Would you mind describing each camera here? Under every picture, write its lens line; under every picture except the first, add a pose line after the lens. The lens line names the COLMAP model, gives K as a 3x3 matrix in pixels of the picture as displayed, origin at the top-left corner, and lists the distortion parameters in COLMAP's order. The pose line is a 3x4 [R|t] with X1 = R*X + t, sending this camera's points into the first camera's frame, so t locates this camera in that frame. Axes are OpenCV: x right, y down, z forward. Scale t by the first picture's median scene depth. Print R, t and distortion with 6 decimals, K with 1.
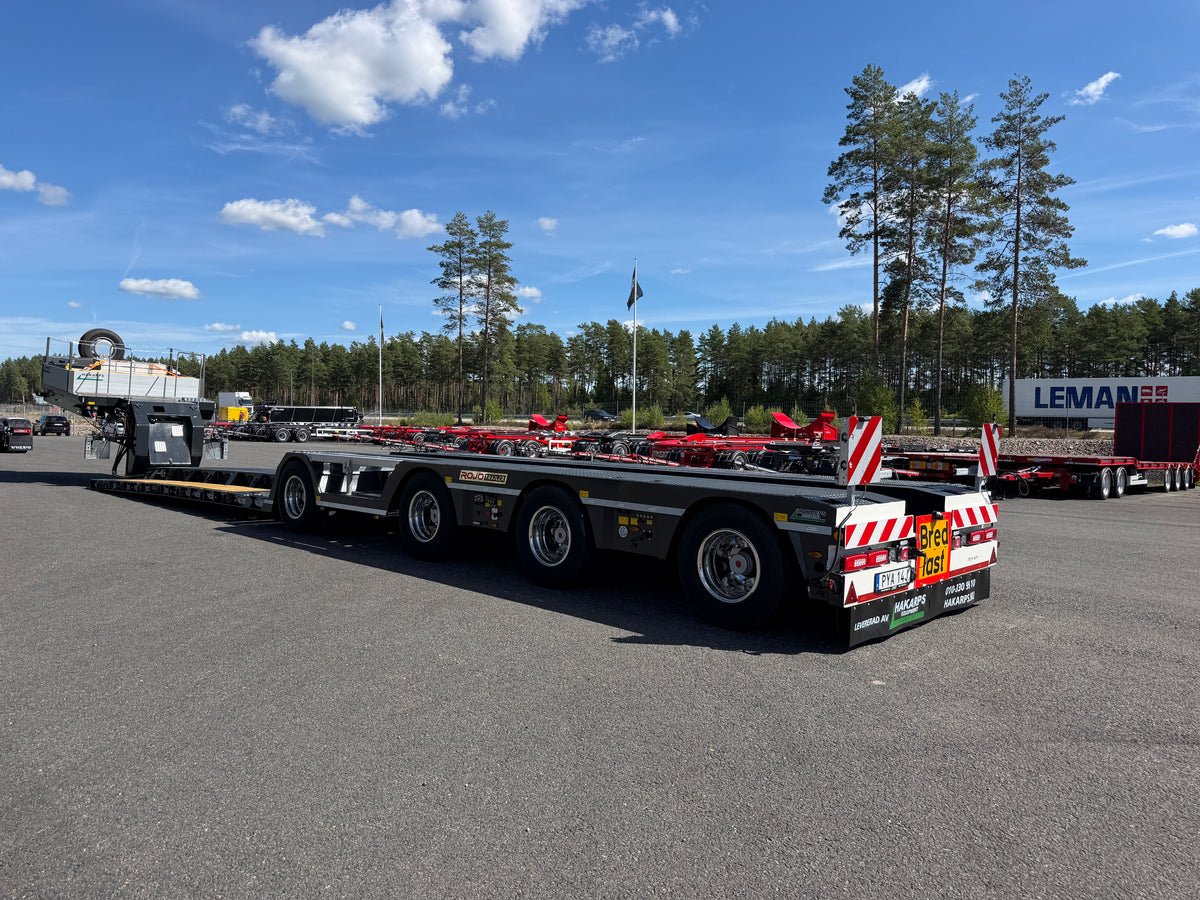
lens RADIAL K [[834.1, 0, 594.1], [0, 834.1, 455.8], [0, 0, 1]] dist [0.100924, -0.196889]
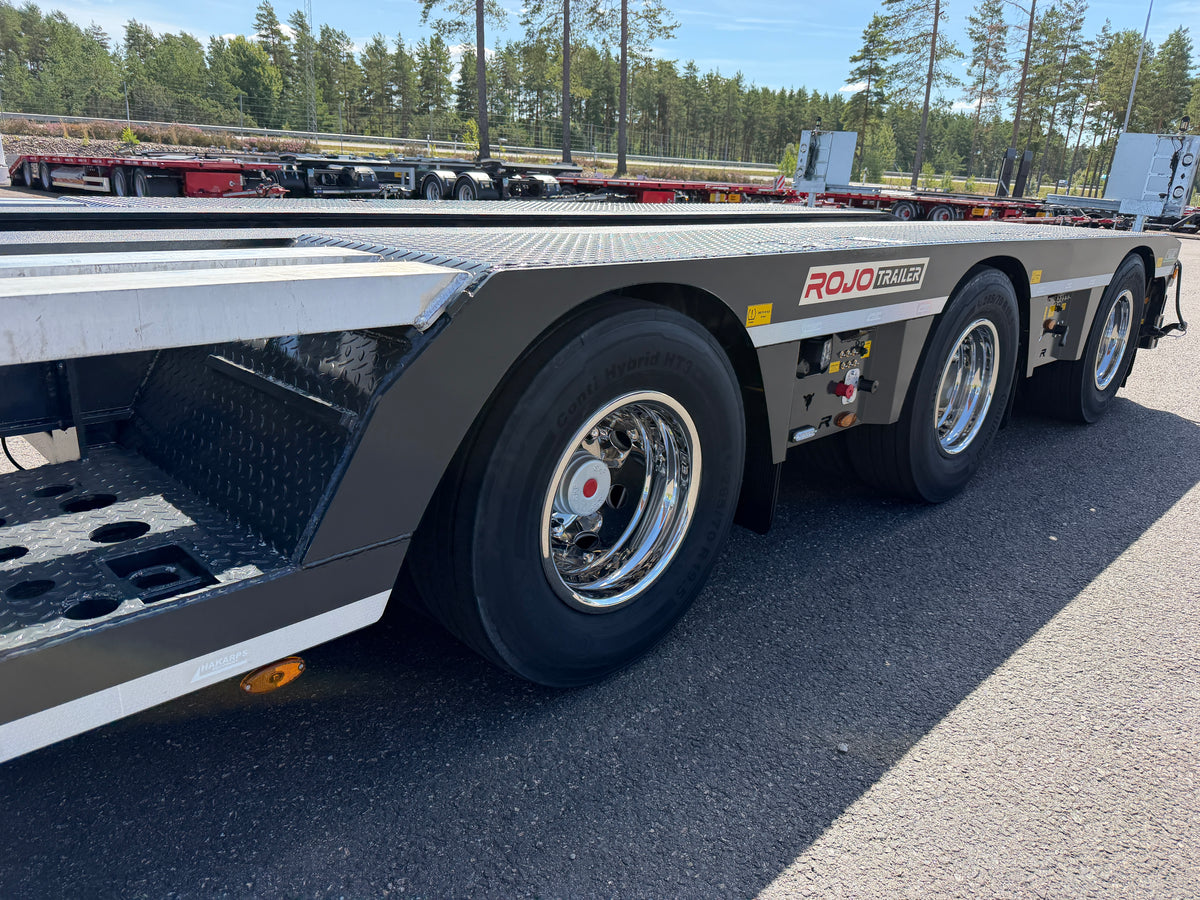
lens RADIAL K [[839.0, 0, 600.4], [0, 839.0, 459.0], [0, 0, 1]] dist [0.002410, -0.004067]
pose [[0.024695, -0.349360, 0.936663, -0.077593], [-0.015180, 0.936710, 0.349778, -0.003218], [-0.999580, -0.022856, 0.017829, 0.191843]]
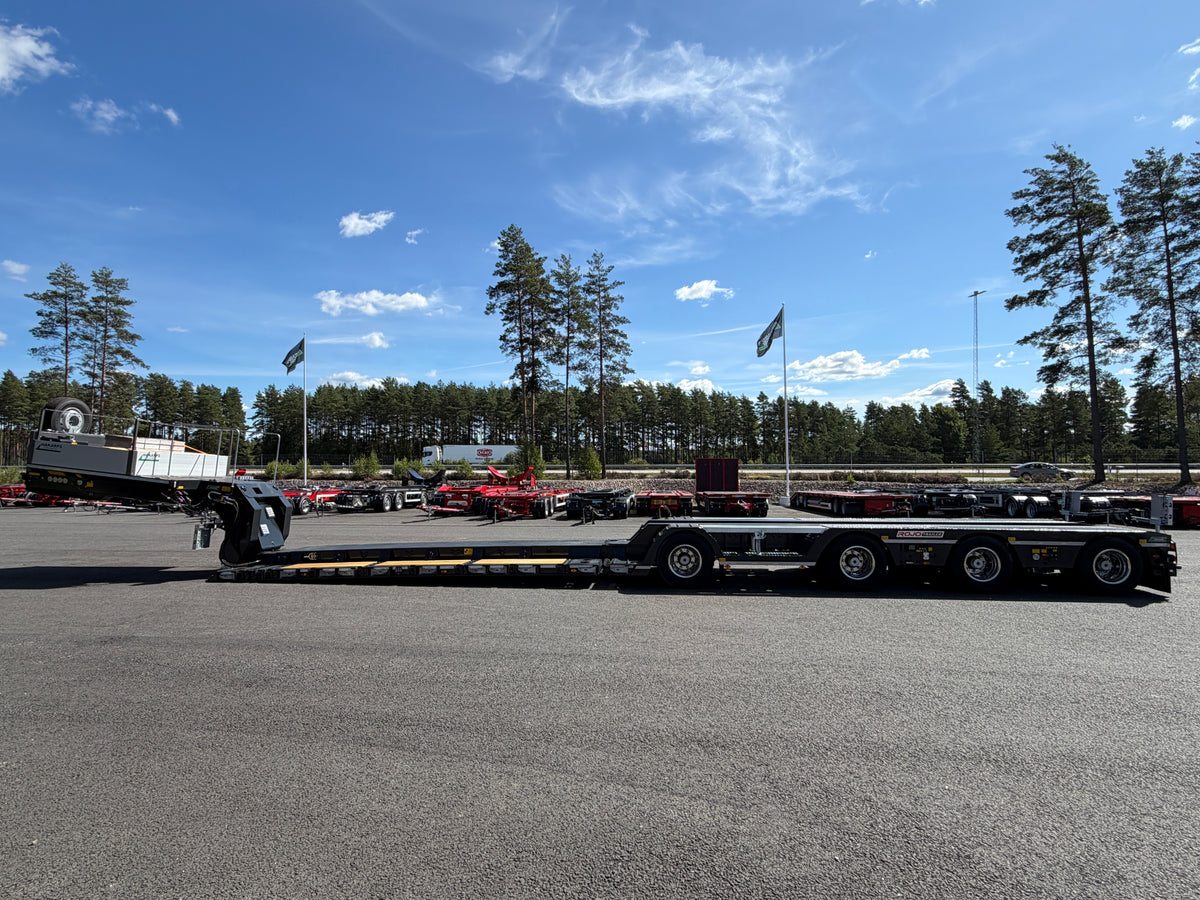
lens RADIAL K [[639.3, 0, 600.0], [0, 639.3, 450.0], [0, 0, 1]] dist [-0.000854, -0.000815]
pose [[0.783335, -0.003141, 0.621592, -0.248343], [0.041072, 0.998063, -0.046717, -0.018938], [-0.620242, 0.062125, 0.781947, 0.069864]]
